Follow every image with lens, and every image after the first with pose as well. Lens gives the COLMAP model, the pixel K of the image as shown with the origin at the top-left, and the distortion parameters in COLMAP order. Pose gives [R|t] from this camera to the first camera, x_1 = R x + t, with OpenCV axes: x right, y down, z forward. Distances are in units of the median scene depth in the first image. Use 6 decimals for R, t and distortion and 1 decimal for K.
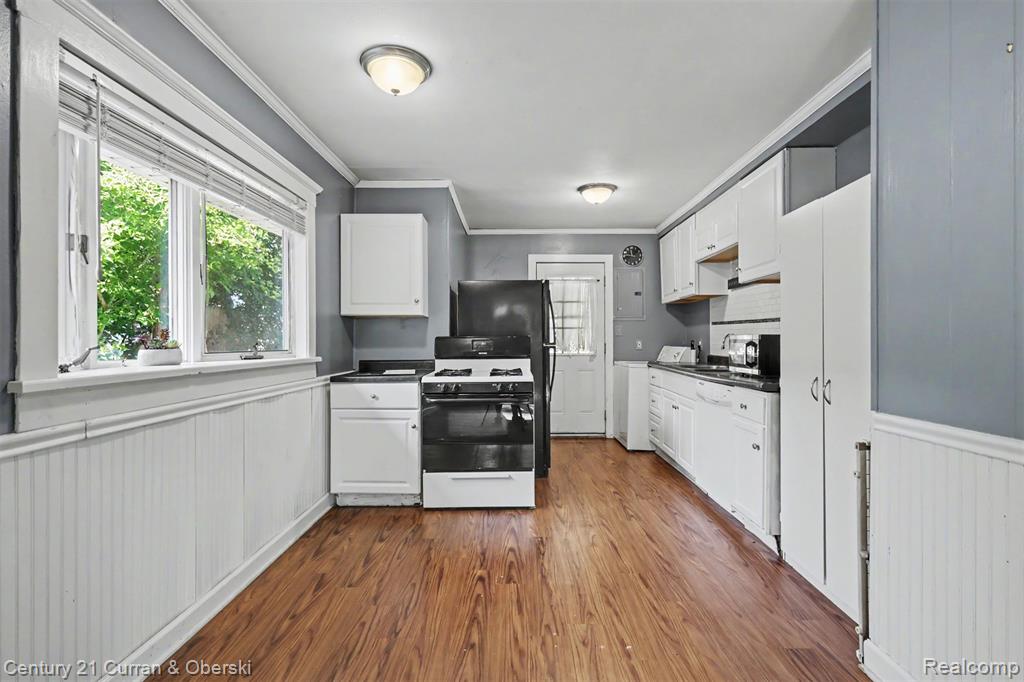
lens RADIAL K [[471.2, 0, 513.2], [0, 471.2, 332.5], [0, 0, 1]] dist [0.003892, -0.000196]
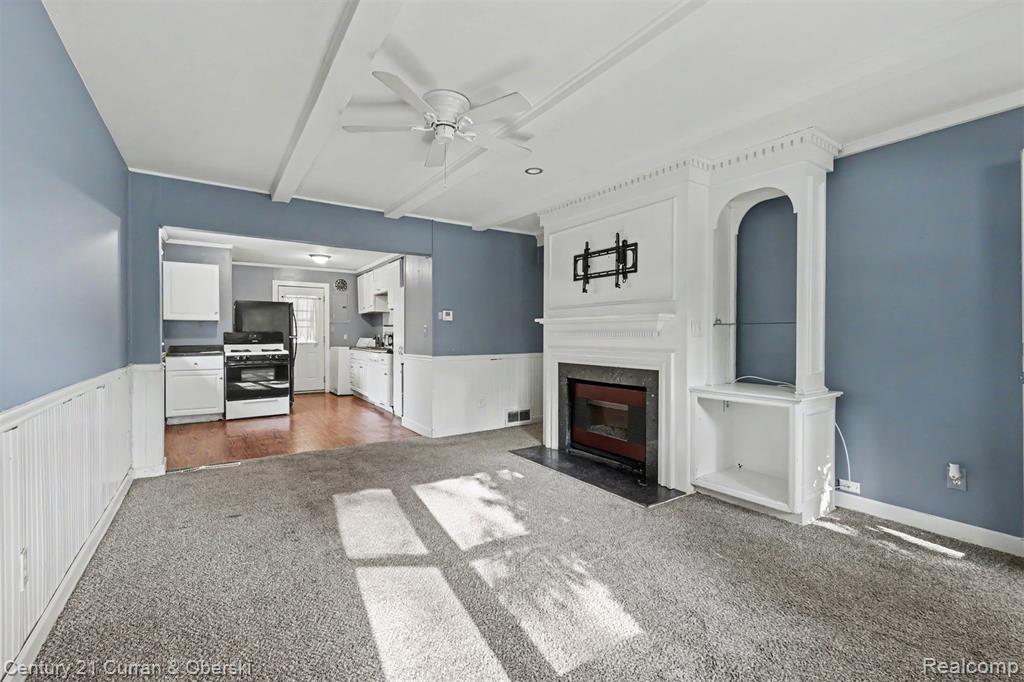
lens RADIAL K [[437.5, 0, 512.0], [0, 437.5, 341.0], [0, 0, 1]] dist [0.000253, 0.000069]
pose [[0.825010, -0.005896, 0.565088, -0.191295], [-0.010753, 0.999601, 0.026129, -0.011911], [-0.565016, -0.027633, 0.824617, -0.944949]]
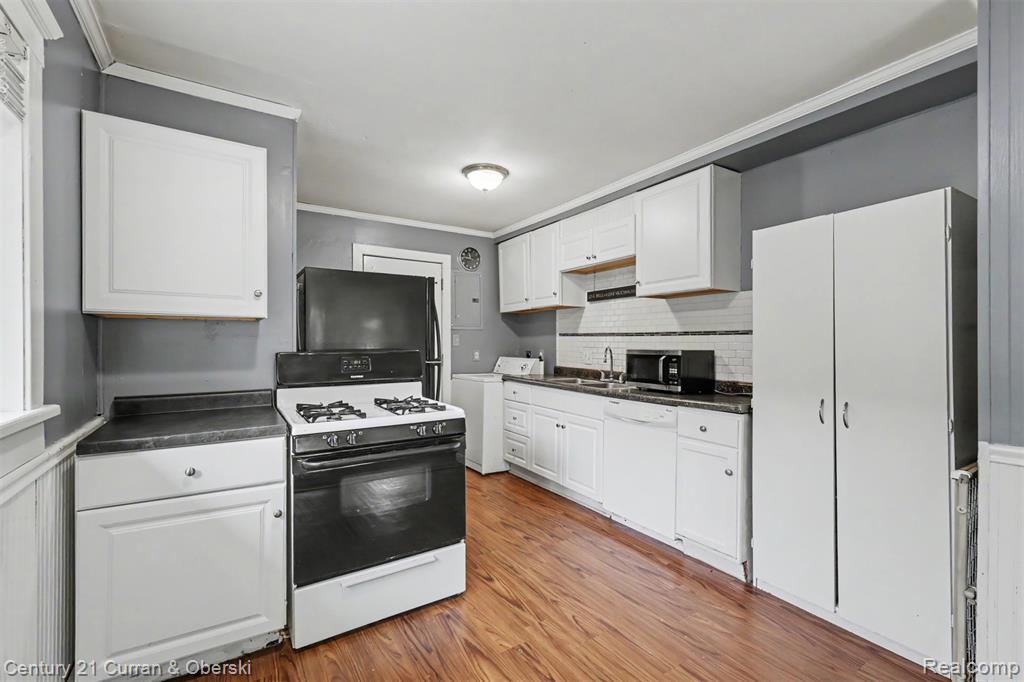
lens RADIAL K [[448.4, 0, 512.2], [0, 448.4, 342.3], [0, 0, 1]] dist [0.000452, 0.000046]
pose [[0.840790, 0.004321, 0.541344, -0.212103], [-0.010977, 0.999899, 0.009068, -0.012949], [-0.541250, -0.013567, 0.840753, 0.312170]]
